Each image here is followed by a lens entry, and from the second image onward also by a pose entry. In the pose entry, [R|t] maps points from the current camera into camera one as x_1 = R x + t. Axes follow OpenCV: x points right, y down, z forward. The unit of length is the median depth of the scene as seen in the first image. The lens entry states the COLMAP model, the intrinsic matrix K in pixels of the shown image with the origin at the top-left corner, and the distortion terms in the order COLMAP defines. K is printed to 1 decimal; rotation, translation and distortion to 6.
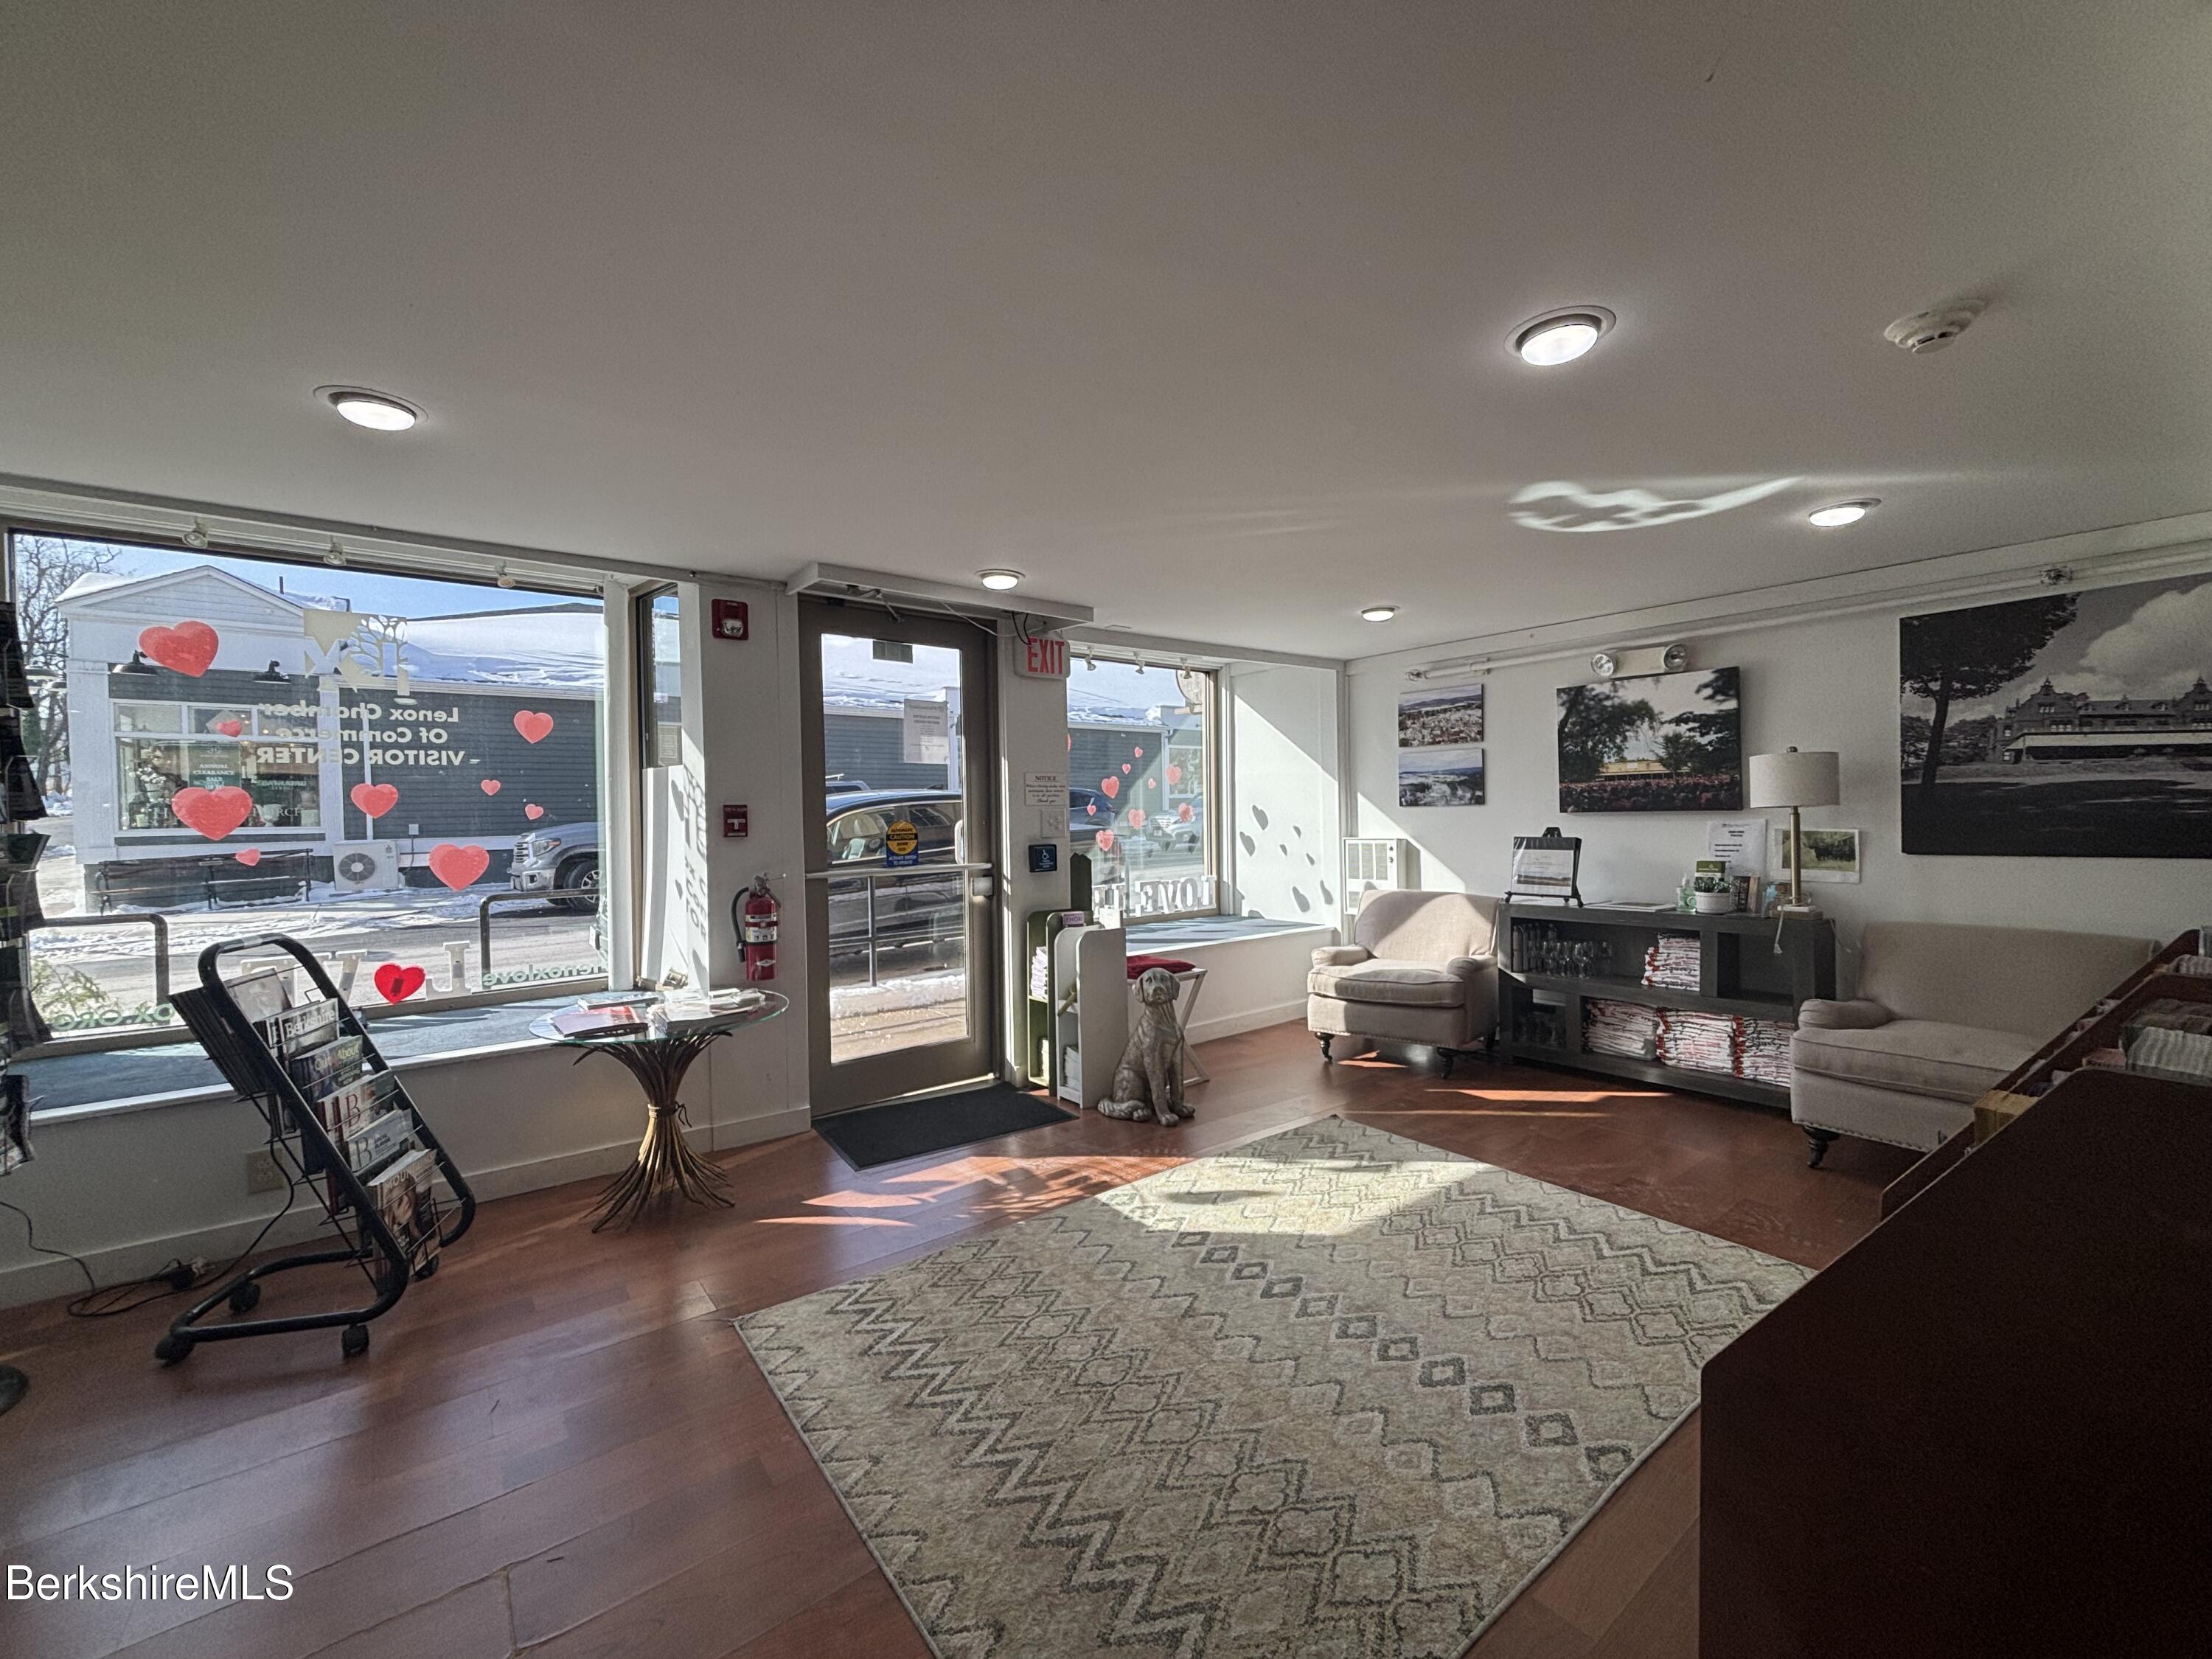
lens RADIAL K [[890.5, 0, 1108.5], [0, 890.5, 832.6], [0, 0, 1]] dist [-0.001520, 0.000669]
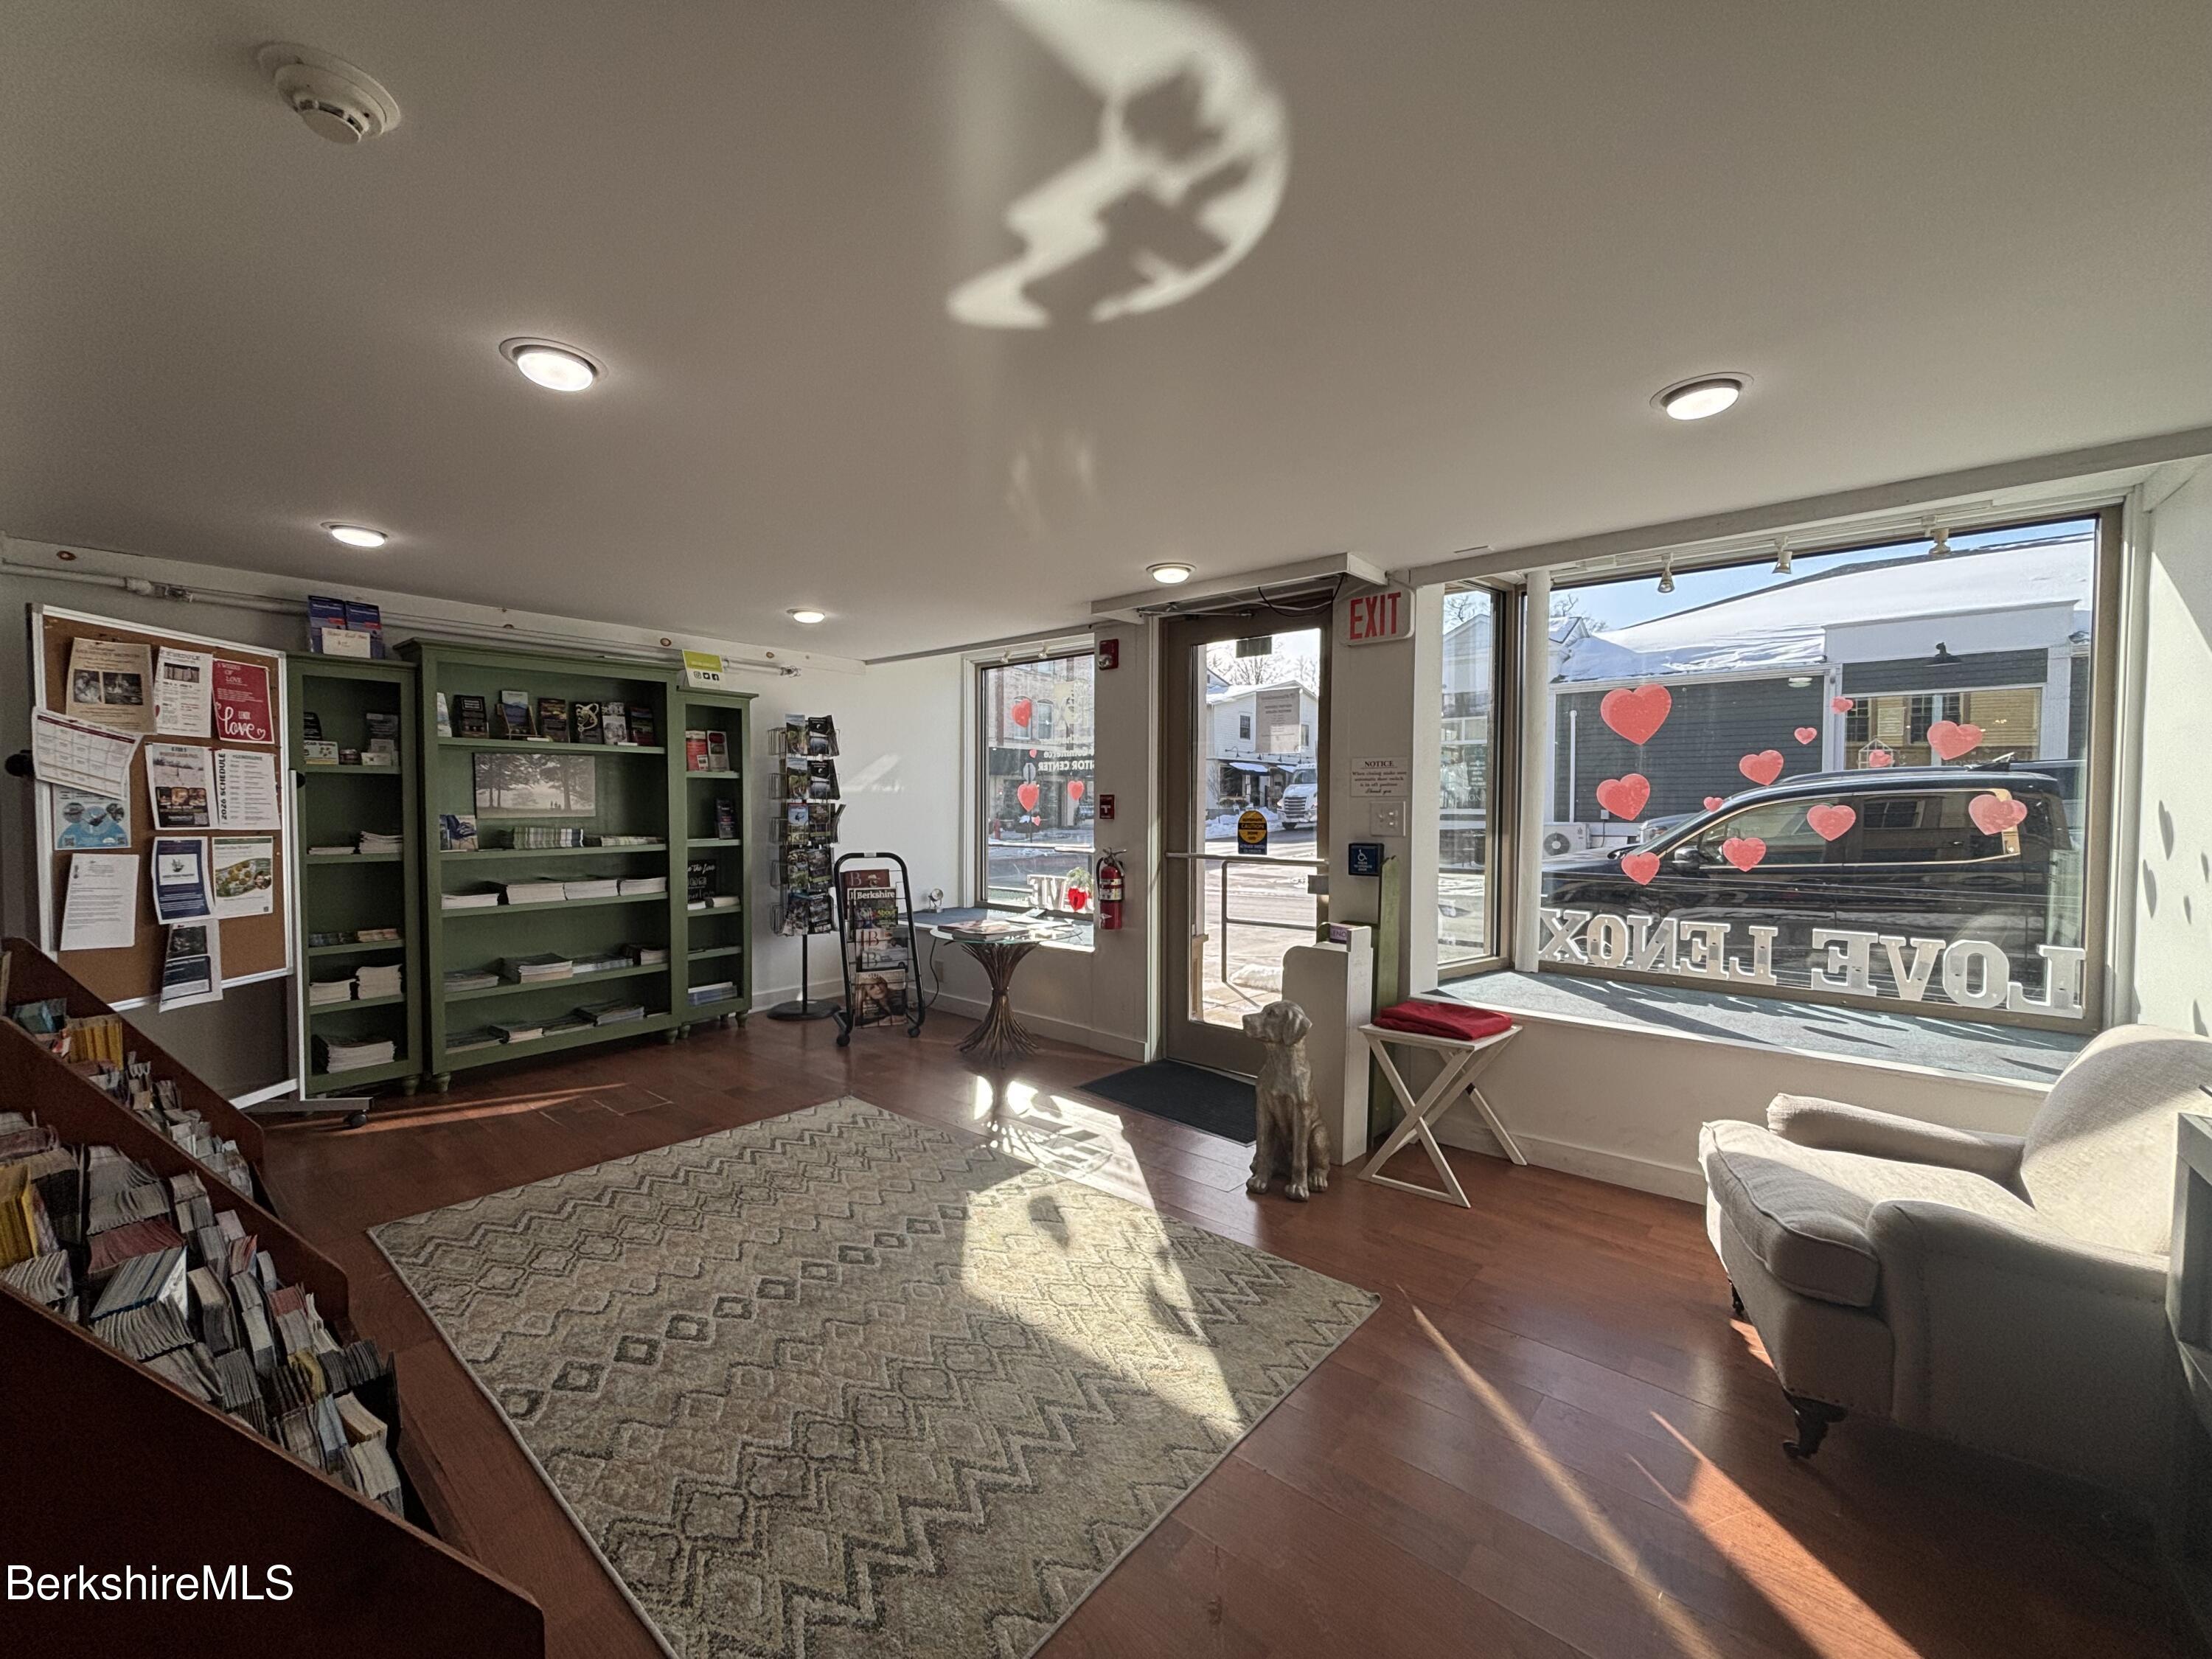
lens RADIAL K [[890.5, 0, 1104.1], [0, 890.5, 830.9], [0, 0, 1]] dist [-0.001520, 0.000669]
pose [[0.210897, 0.046190, -0.976416, 0.839255], [-0.034308, 0.998617, 0.039830, -0.027831], [0.976906, 0.025099, 0.212190, 0.698514]]
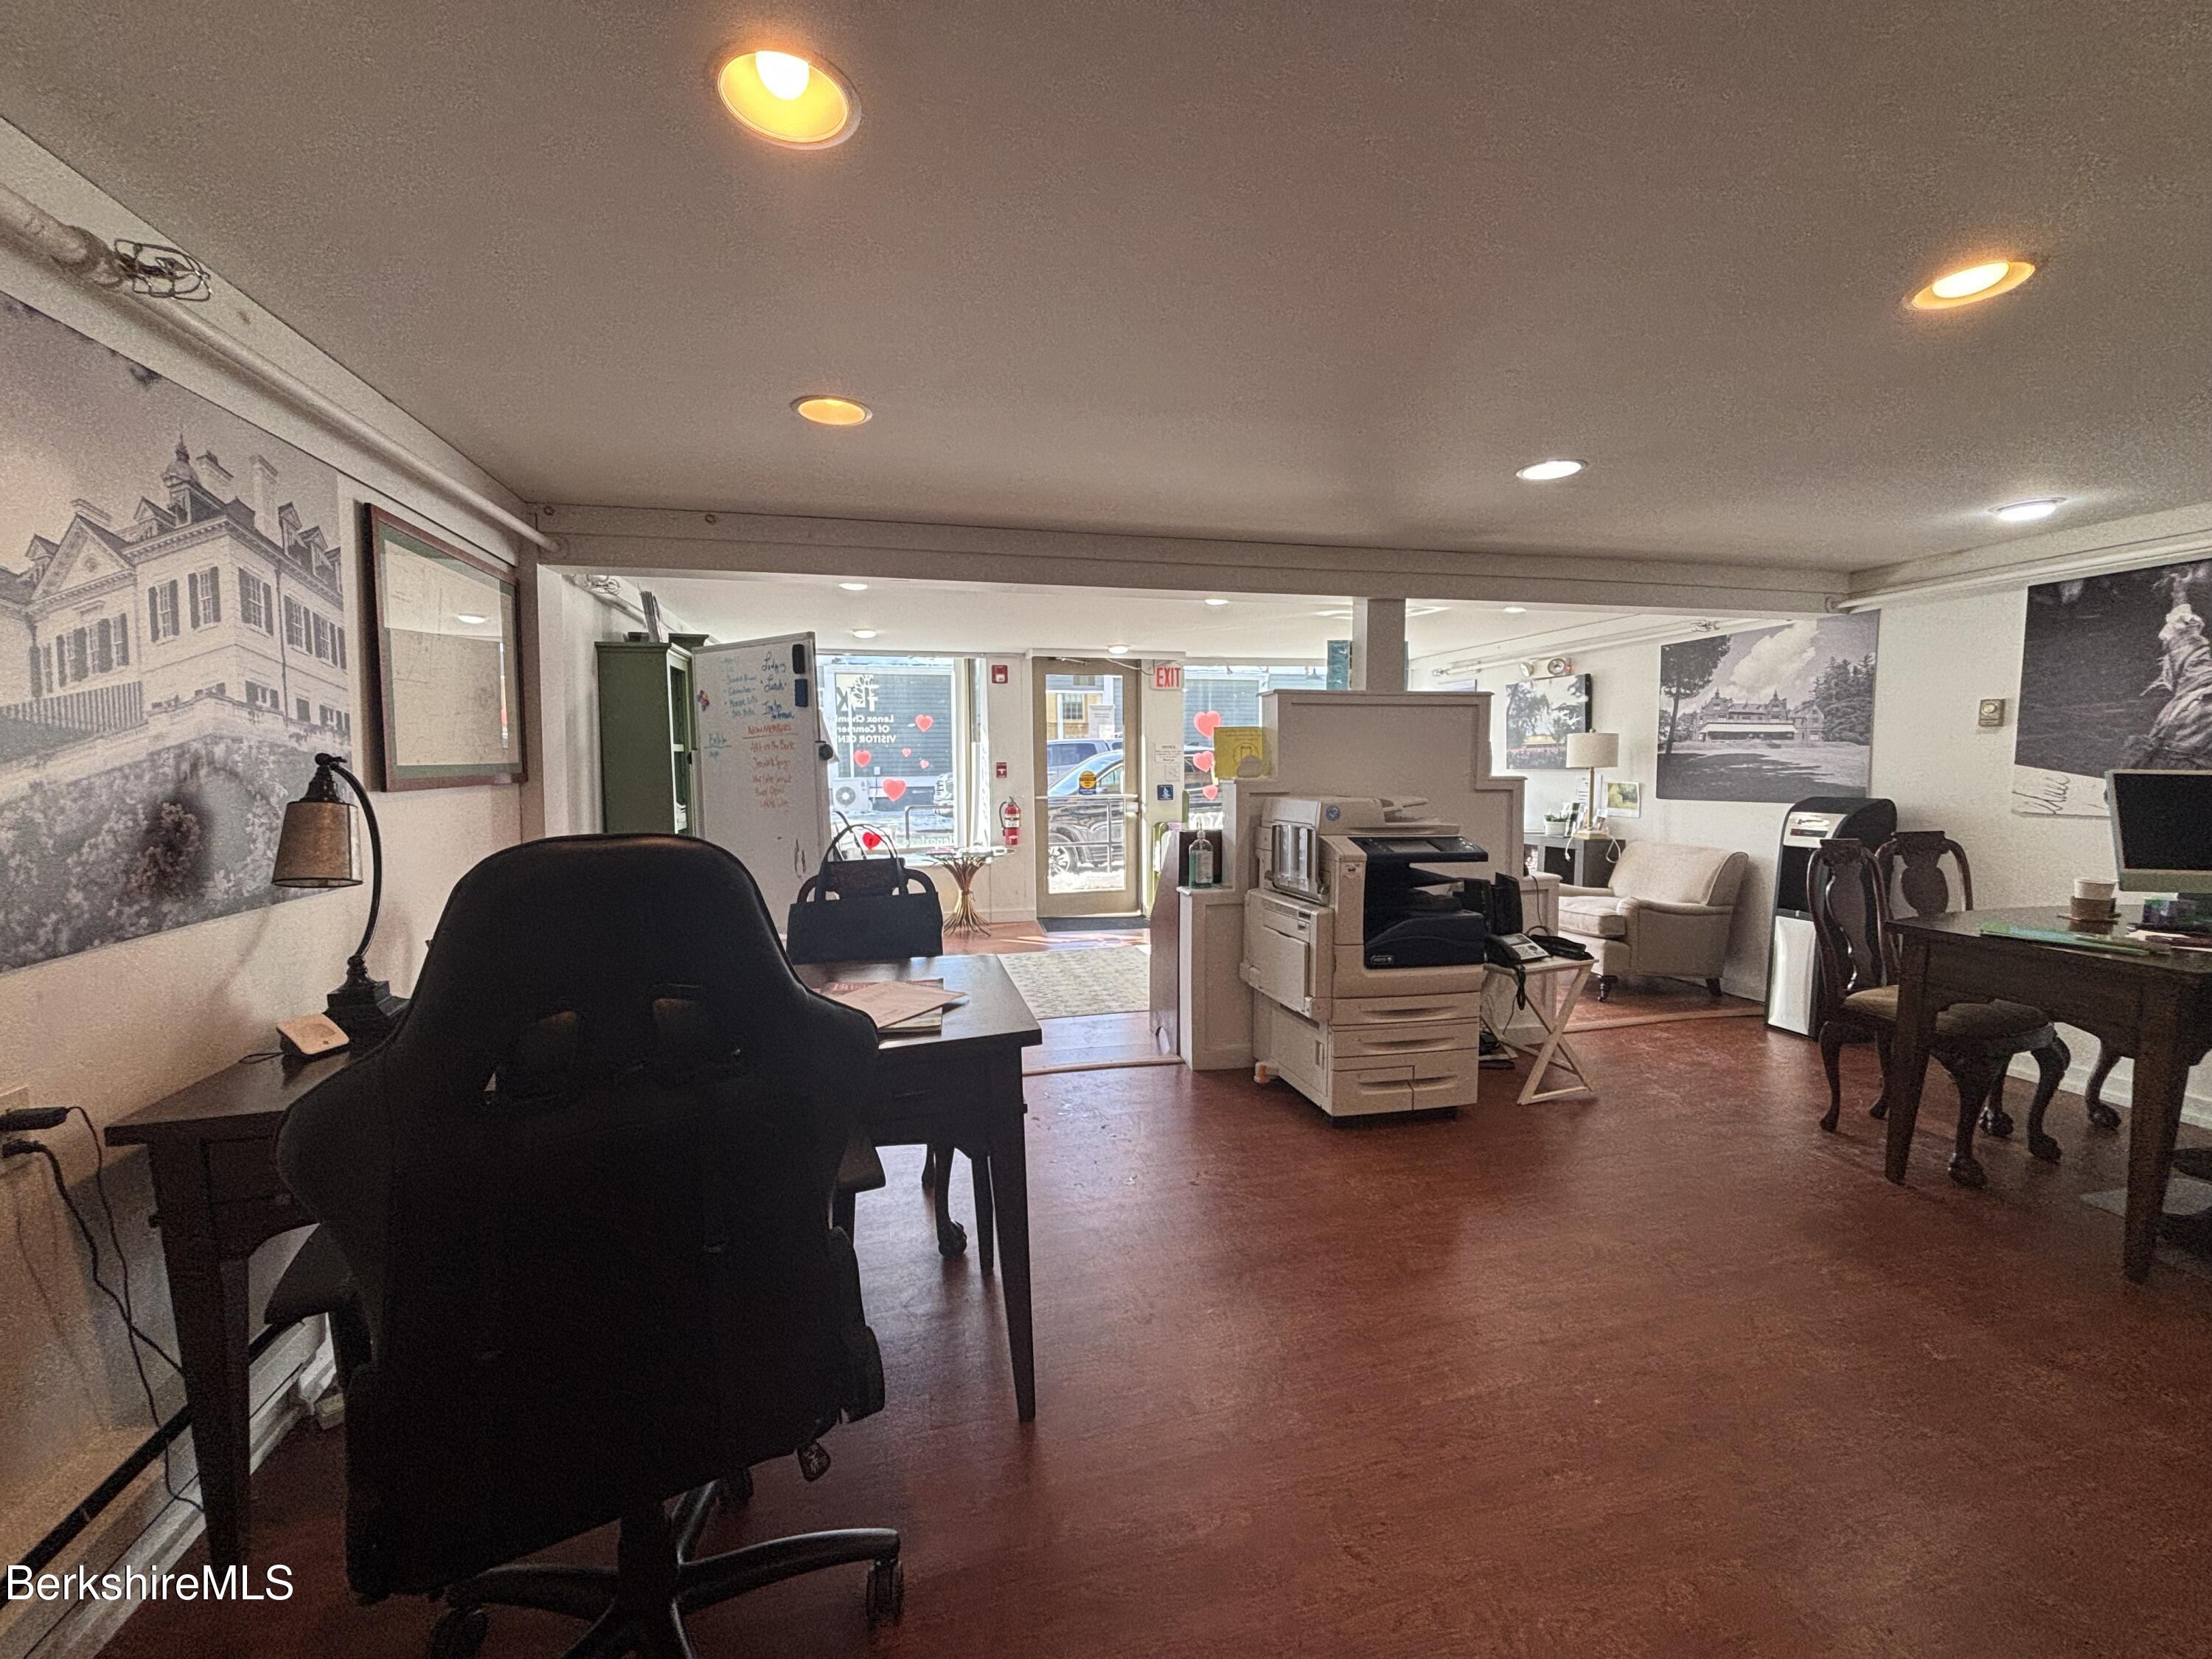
lens RADIAL K [[896.0, 0, 1103.3], [0, 896.0, 832.2], [0, 0, 1]] dist [0.011685, 0.000331]
pose [[0.914716, 0.038086, -0.402299, 0.646692], [-0.013787, 0.997911, 0.063123, -0.003401], [0.403863, -0.052193, 0.913329, -0.830829]]
